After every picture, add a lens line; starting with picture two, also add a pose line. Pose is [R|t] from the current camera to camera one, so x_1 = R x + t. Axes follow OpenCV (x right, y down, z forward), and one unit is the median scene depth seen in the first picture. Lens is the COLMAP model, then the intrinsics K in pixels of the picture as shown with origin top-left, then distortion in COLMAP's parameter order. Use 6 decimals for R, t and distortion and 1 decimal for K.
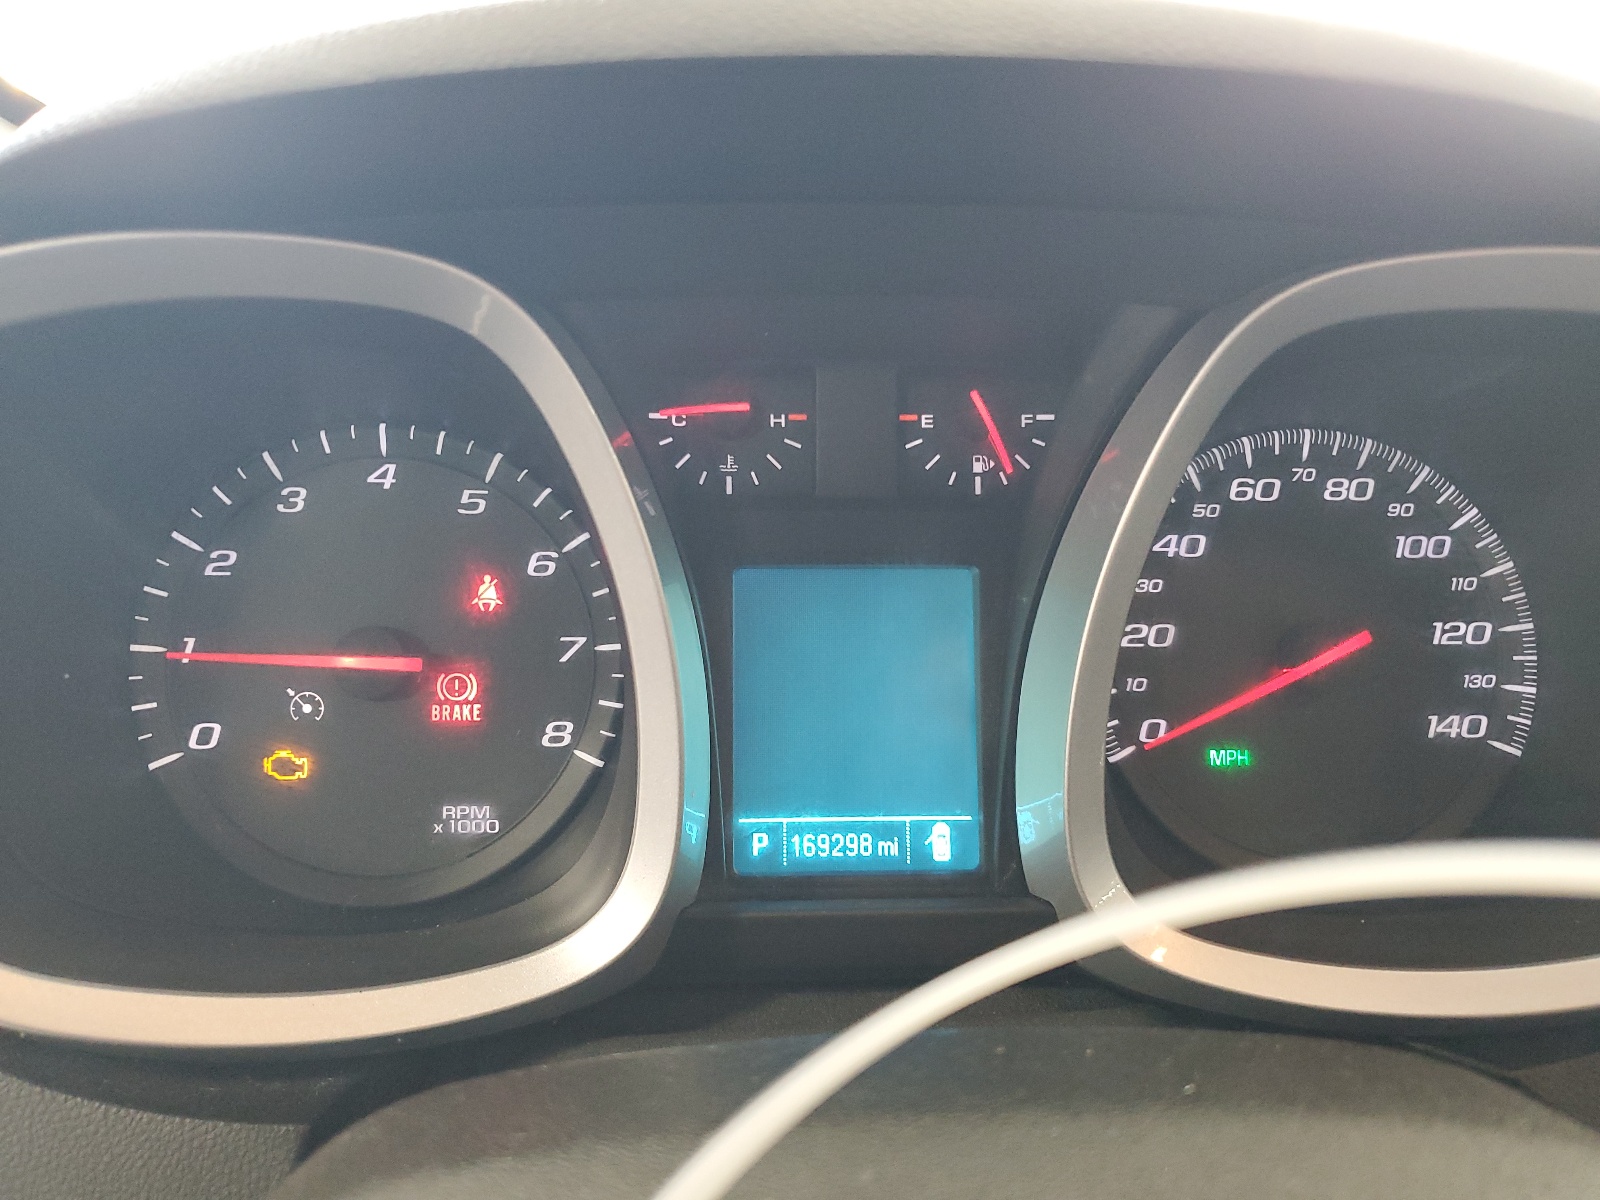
lens RADIAL K [[1203.7, 0, 800.5], [0, 1203.7, 602.1], [0, 0, 1]] dist [-0.008190, -0.002083]
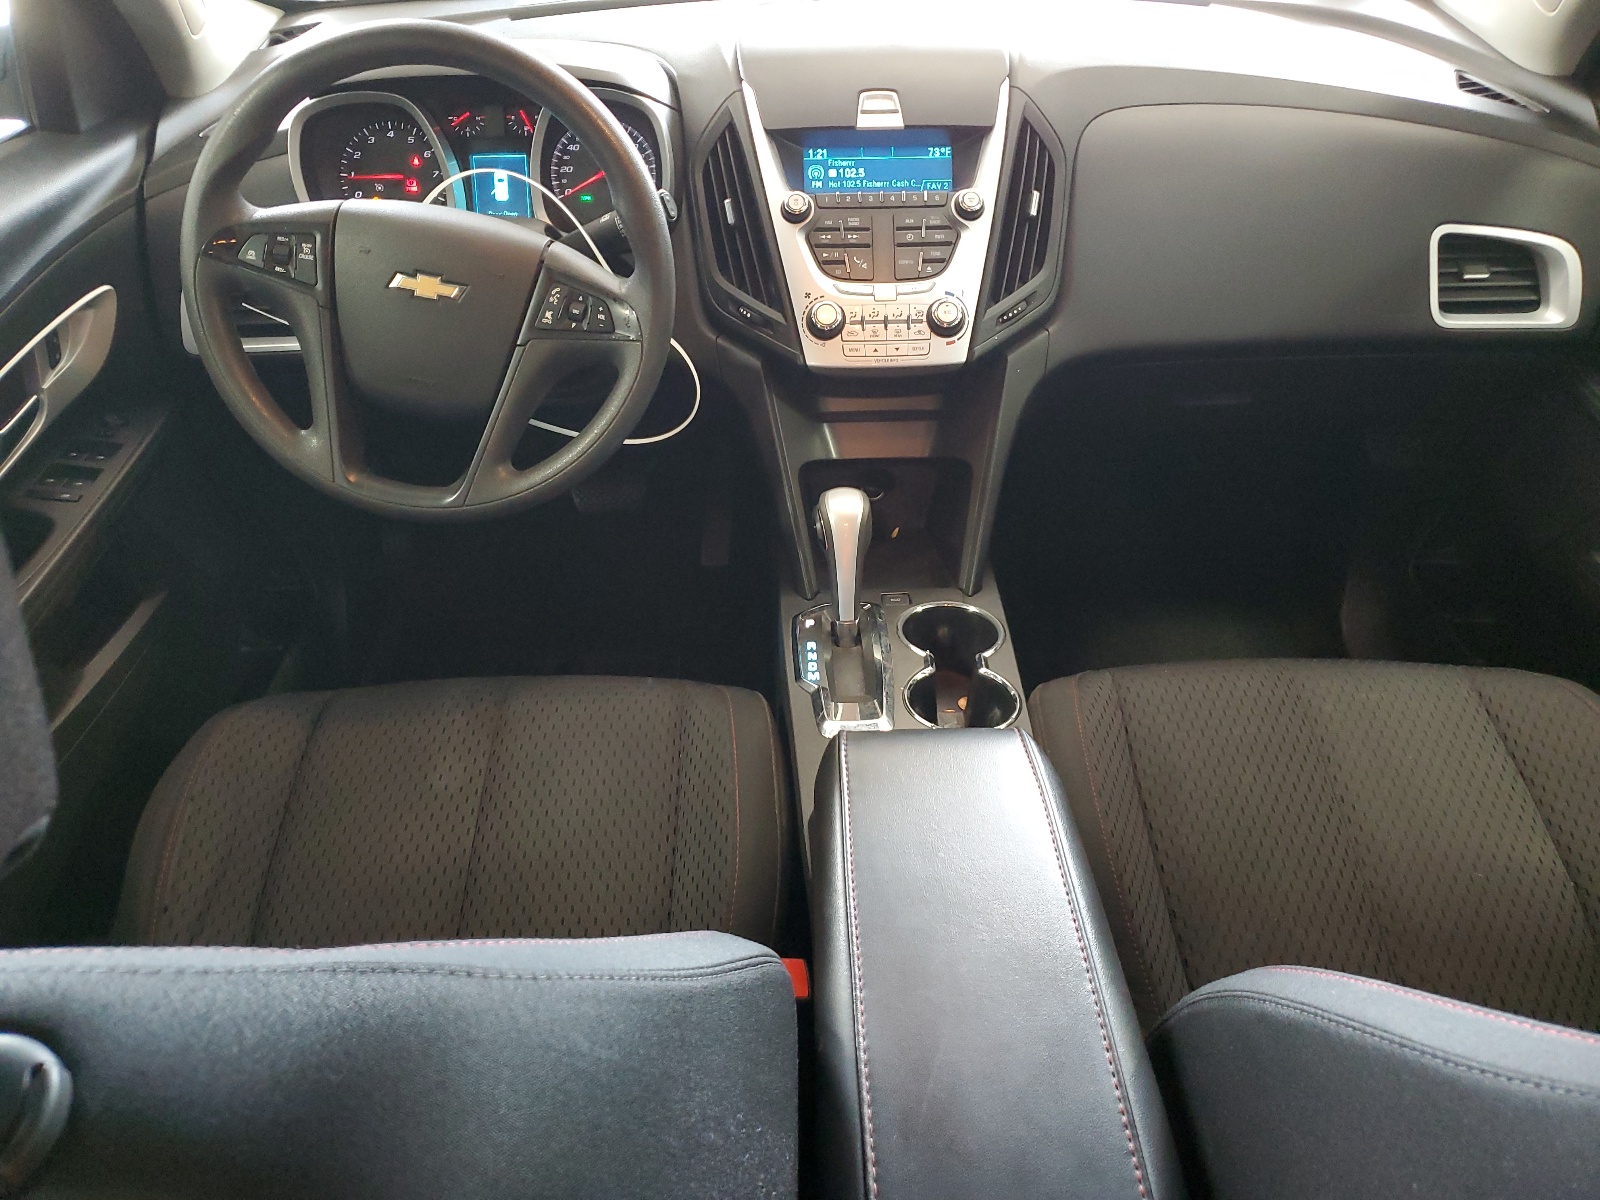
lens RADIAL K [[1203.7, 0, 798.0], [0, 1203.7, 600.1], [0, 0, 1]] dist [-0.008190, -0.002083]
pose [[0.999926, -0.005842, -0.010699, 1.224748], [0.009220, 0.936604, 0.350268, -0.030525], [0.007974, -0.350340, 0.936588, -3.835842]]
